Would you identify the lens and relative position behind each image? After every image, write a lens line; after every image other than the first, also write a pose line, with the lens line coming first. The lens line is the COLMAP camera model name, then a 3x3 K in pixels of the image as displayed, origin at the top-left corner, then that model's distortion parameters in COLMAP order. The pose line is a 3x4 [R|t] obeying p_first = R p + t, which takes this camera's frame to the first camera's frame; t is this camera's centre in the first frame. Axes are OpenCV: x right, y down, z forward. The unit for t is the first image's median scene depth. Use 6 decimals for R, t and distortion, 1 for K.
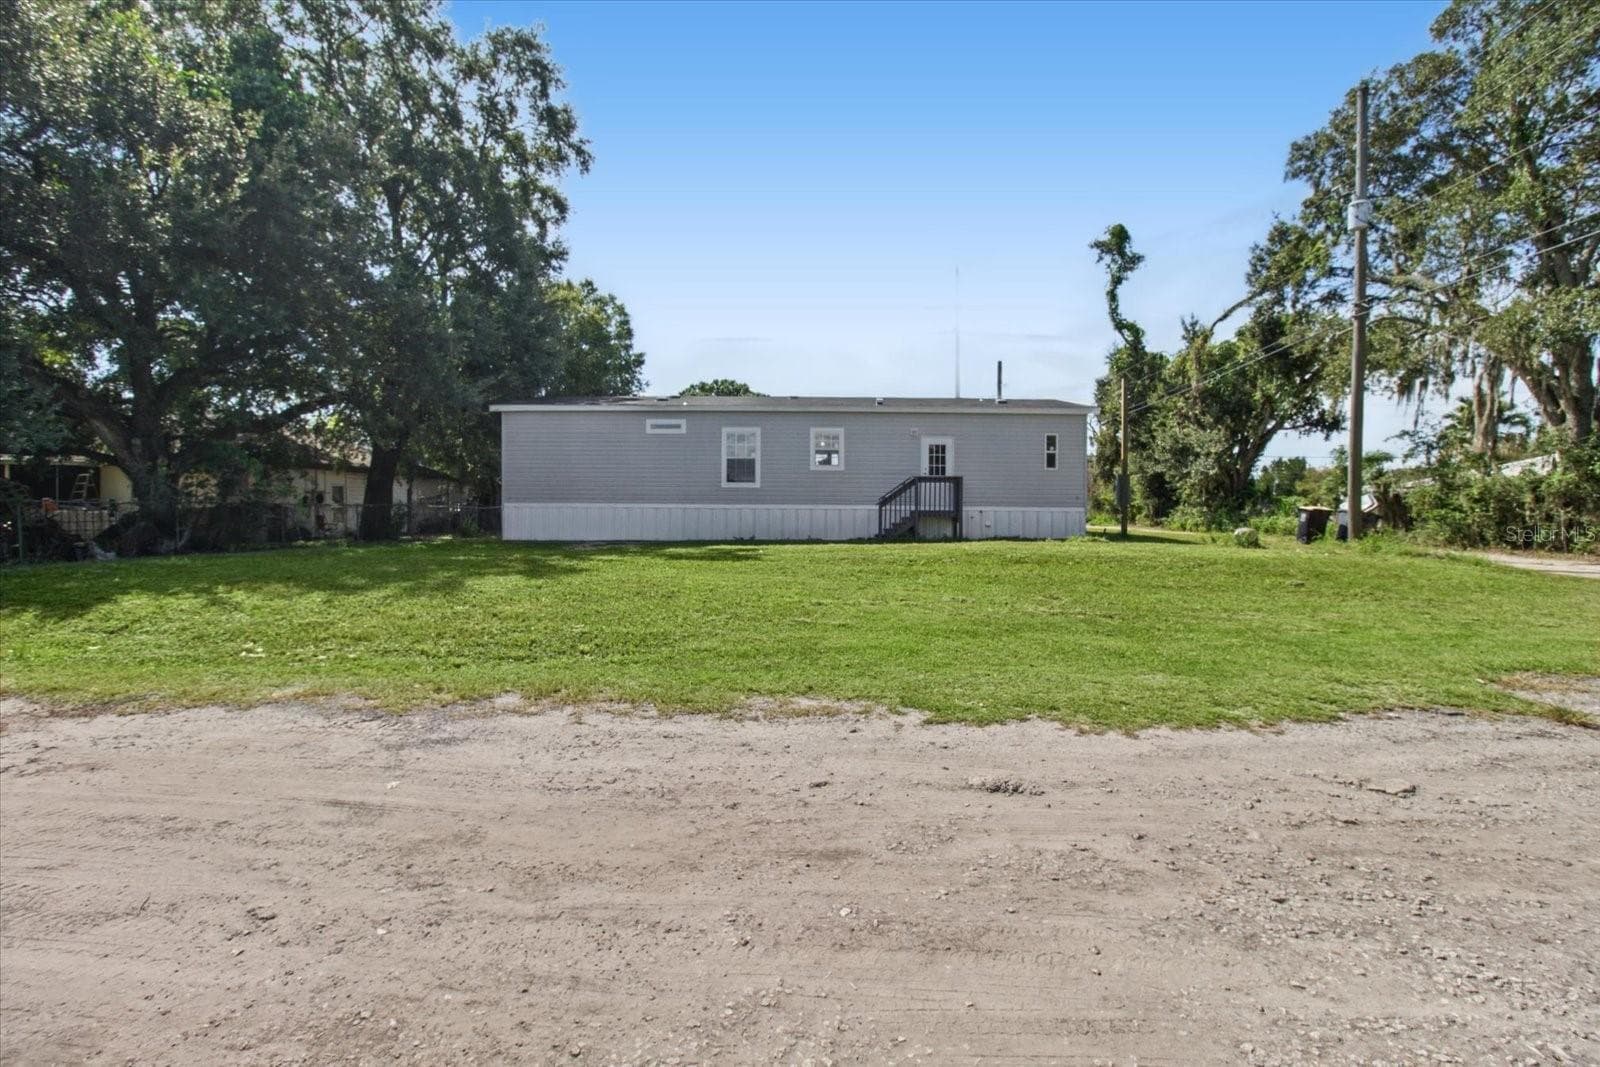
lens RADIAL K [[734.6, 0, 809.7], [0, 734.6, 530.7], [0, 0, 1]] dist [-0.009431, 0.012156]
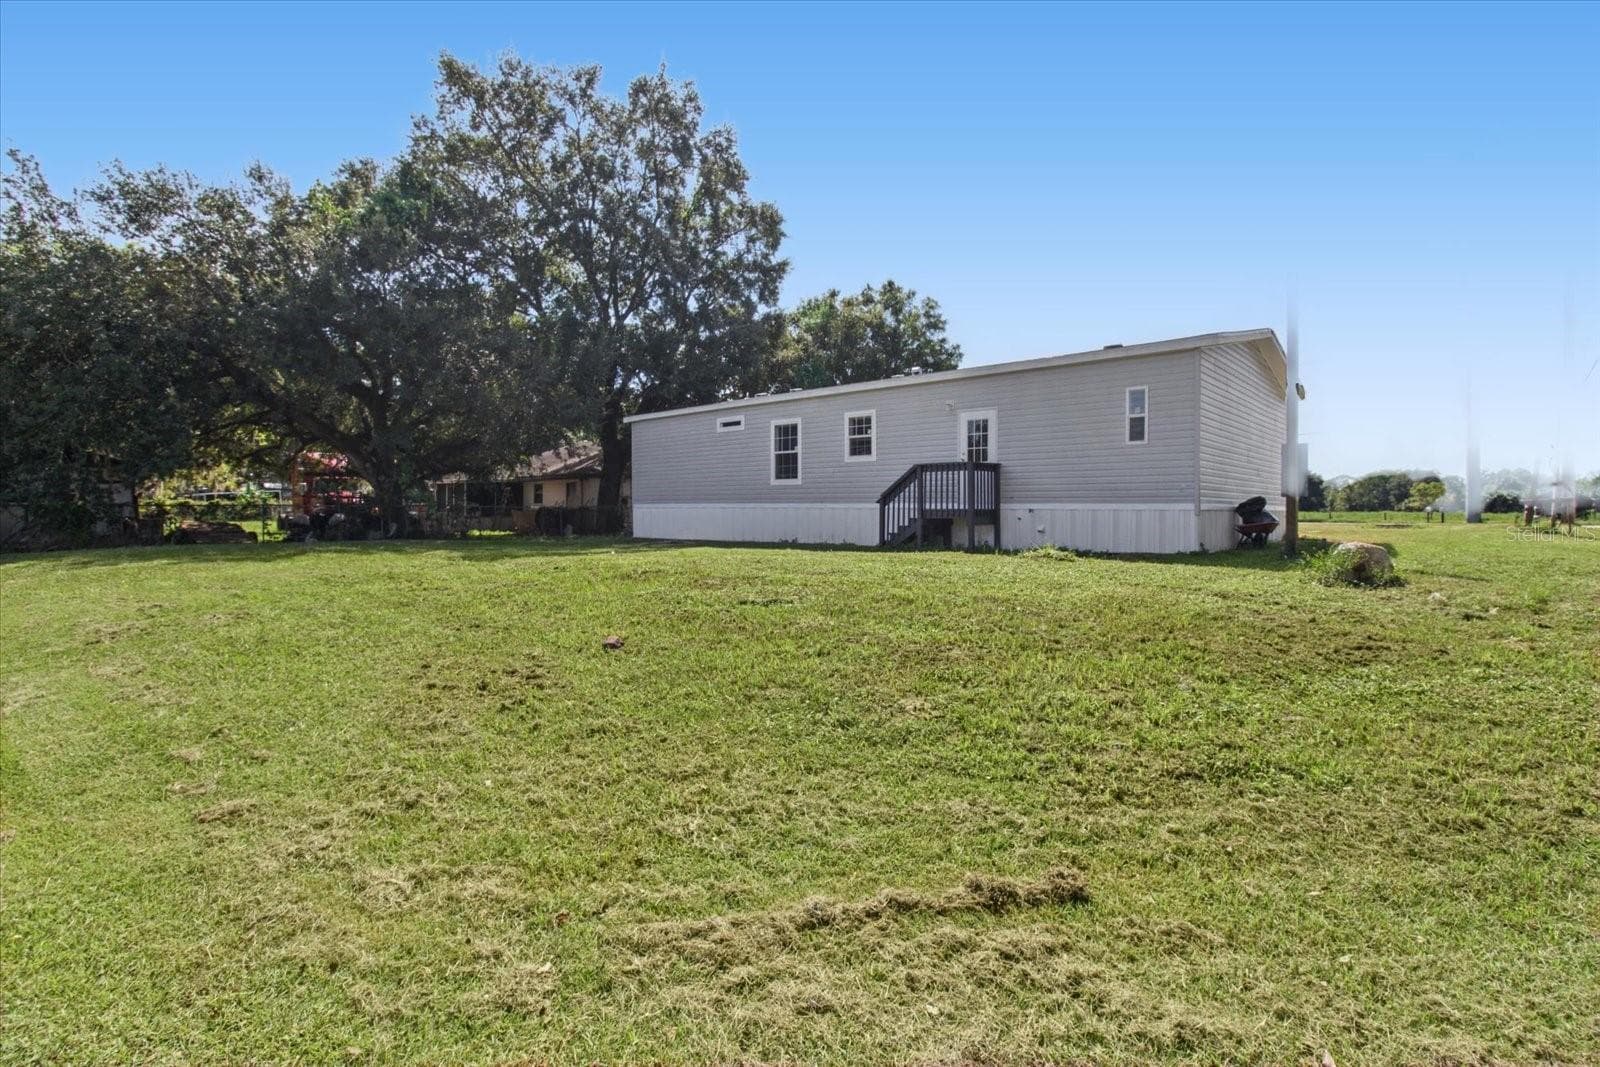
lens RADIAL K [[734.6, 0, 804.4], [0, 734.6, 524.1], [0, 0, 1]] dist [-0.009431, 0.012156]
pose [[0.746900, 0.009791, -0.664864, 0.530949], [-0.012566, 0.999921, 0.000608, -0.011094], [0.664817, 0.007901, 0.746964, 0.336299]]
